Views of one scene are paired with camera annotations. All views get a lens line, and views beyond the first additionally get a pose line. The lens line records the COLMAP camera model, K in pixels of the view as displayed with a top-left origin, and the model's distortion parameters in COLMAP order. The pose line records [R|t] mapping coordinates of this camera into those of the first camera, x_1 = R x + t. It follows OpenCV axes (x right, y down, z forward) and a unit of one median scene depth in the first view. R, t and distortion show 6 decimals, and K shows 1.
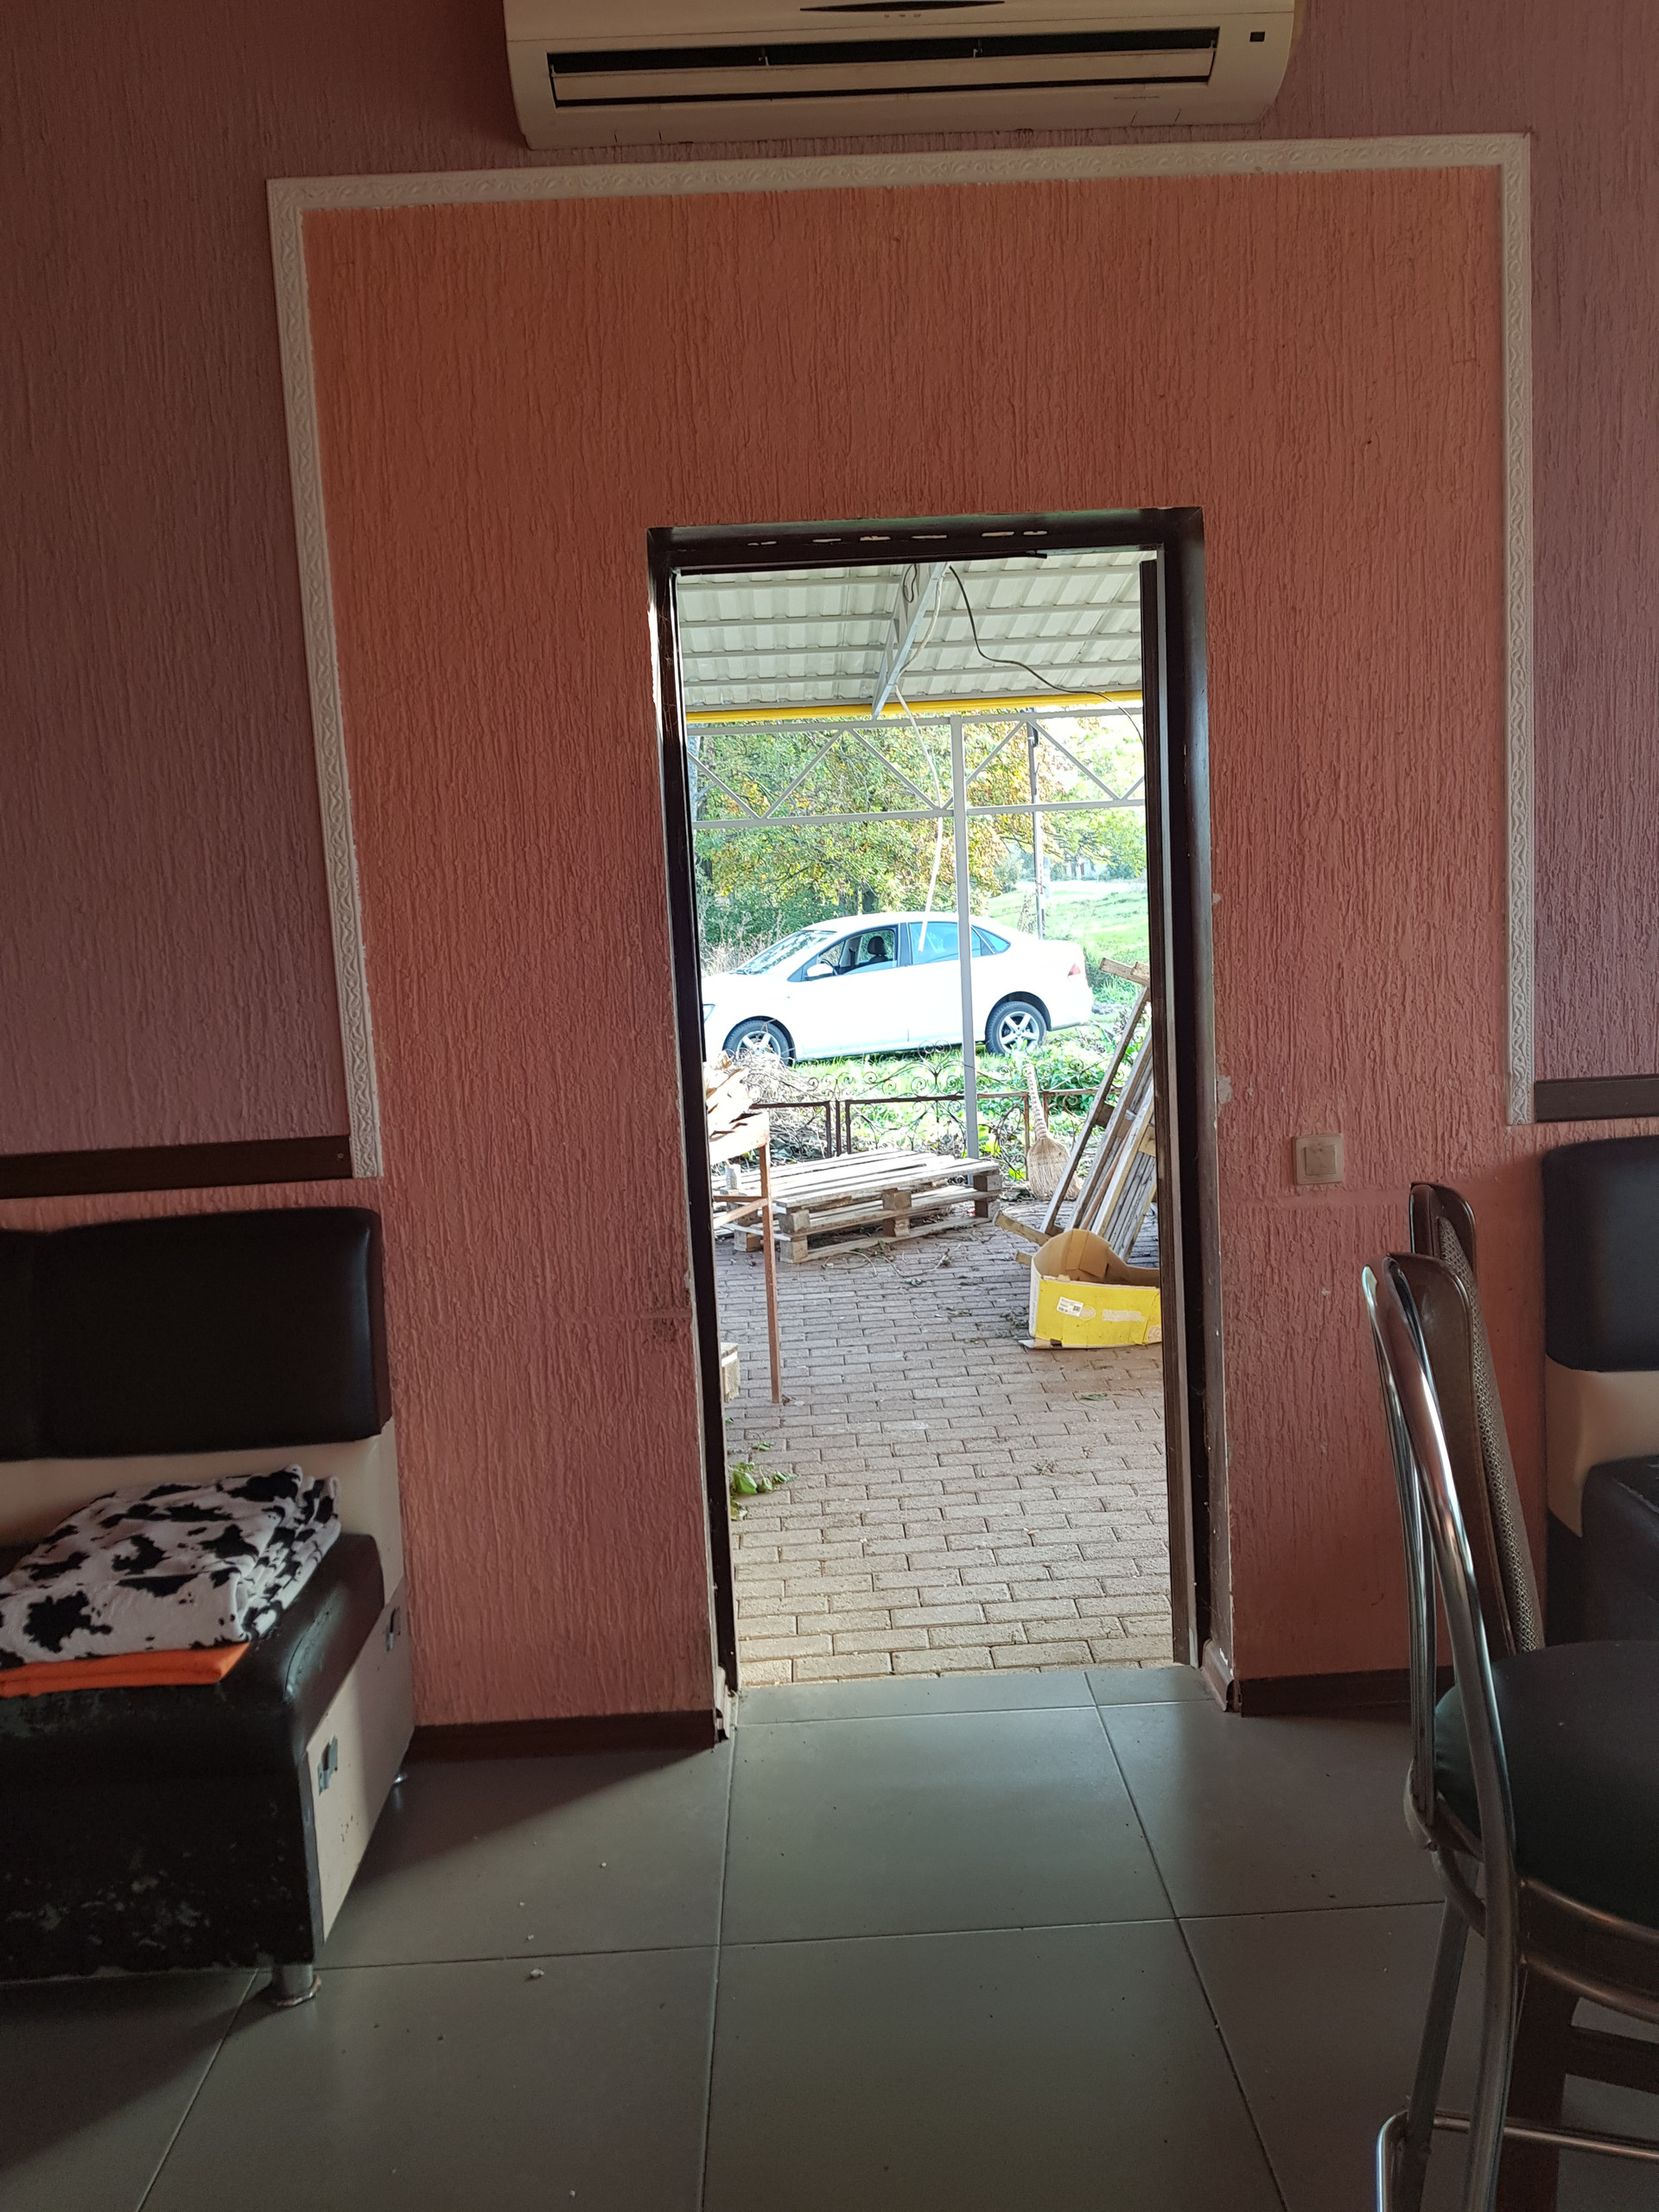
lens RADIAL K [[1679.1, 0, 867.7], [0, 1679.1, 1096.7], [0, 0, 1]] dist [0.000013, -0.003418]
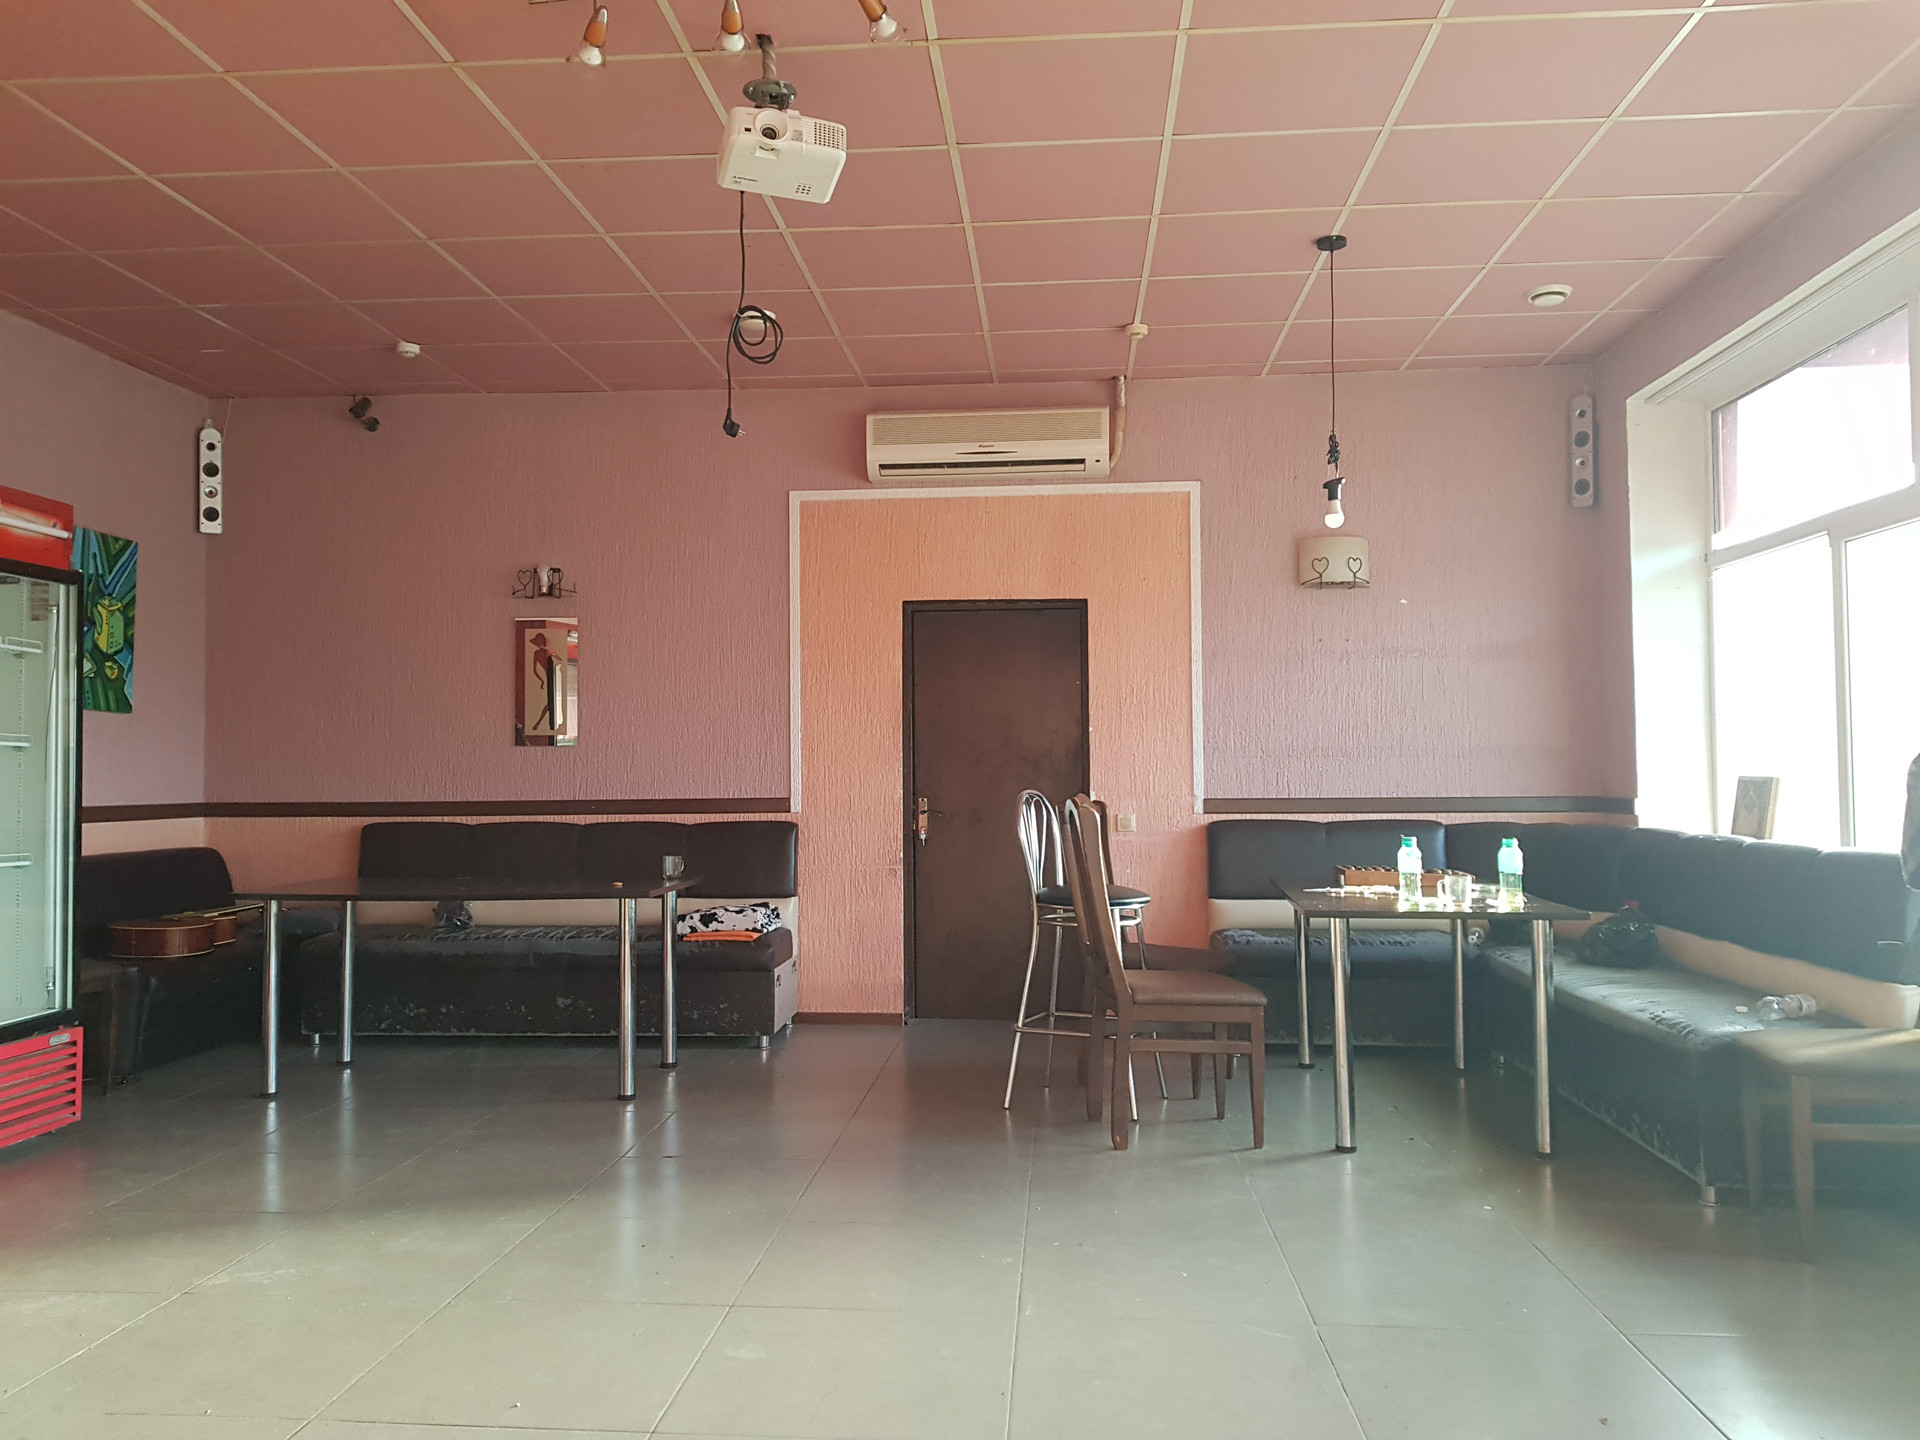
lens RADIAL K [[1457.4, 0, 960.0], [0, 1457.4, 720.0], [0, 0, 1]] dist [0.000013, -0.003418]
pose [[0.993039, 0.036911, -0.111855, 0.273228], [-0.054005, 0.986613, -0.153878, 0.271918], [0.104678, 0.158848, 0.981738, -1.532497]]
